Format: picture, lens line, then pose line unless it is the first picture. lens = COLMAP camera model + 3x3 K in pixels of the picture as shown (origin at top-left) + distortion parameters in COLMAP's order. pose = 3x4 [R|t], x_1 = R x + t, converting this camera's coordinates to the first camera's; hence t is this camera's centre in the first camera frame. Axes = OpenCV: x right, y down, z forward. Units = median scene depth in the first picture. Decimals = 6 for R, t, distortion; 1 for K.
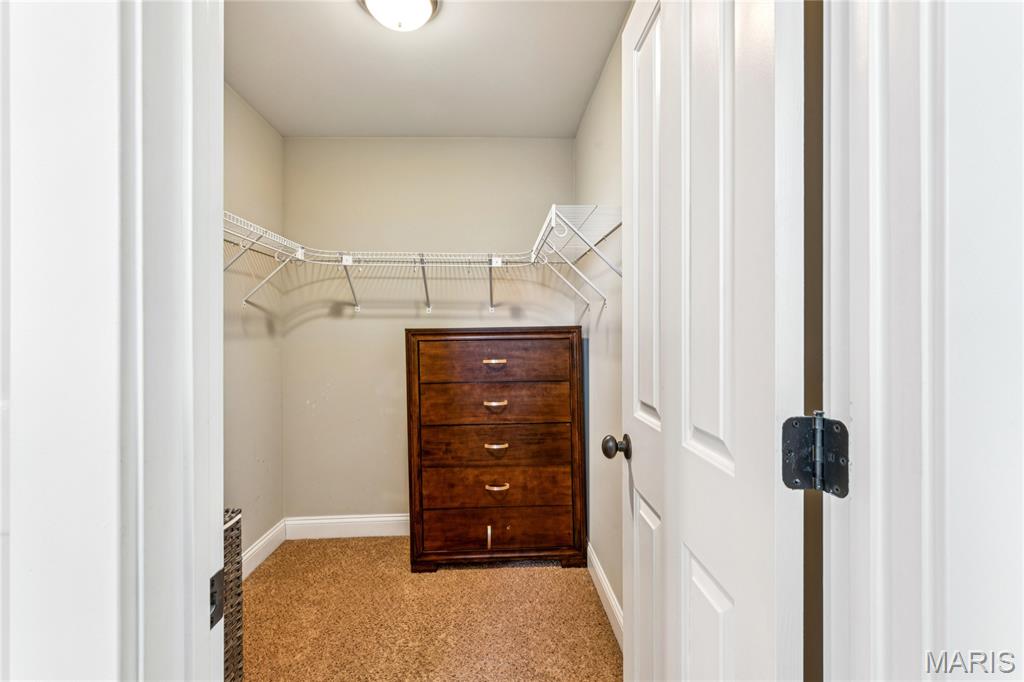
lens RADIAL K [[459.8, 0, 508.0], [0, 459.8, 344.9], [0, 0, 1]] dist [0.000235, 0.000349]
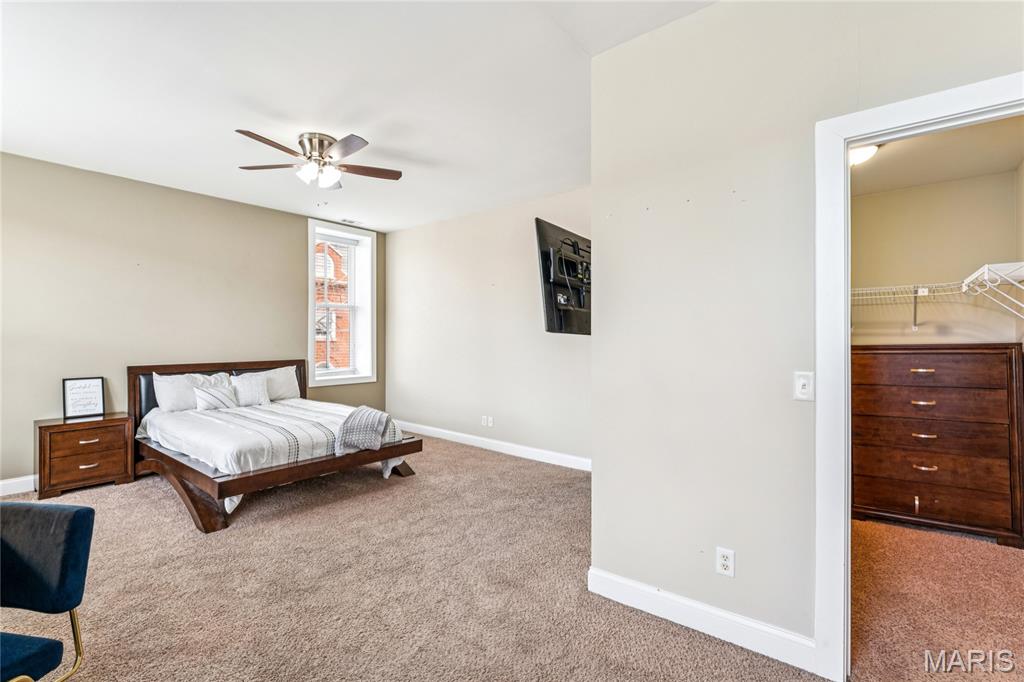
lens RADIAL K [[459.8, 0, 508.0], [0, 459.8, 344.9], [0, 0, 1]] dist [0.000235, 0.000349]
pose [[0.756264, 0.000901, -0.654265, -0.064098], [-0.008172, 0.999934, -0.008068, -0.016167], [0.654215, 0.011448, 0.756222, -0.749039]]
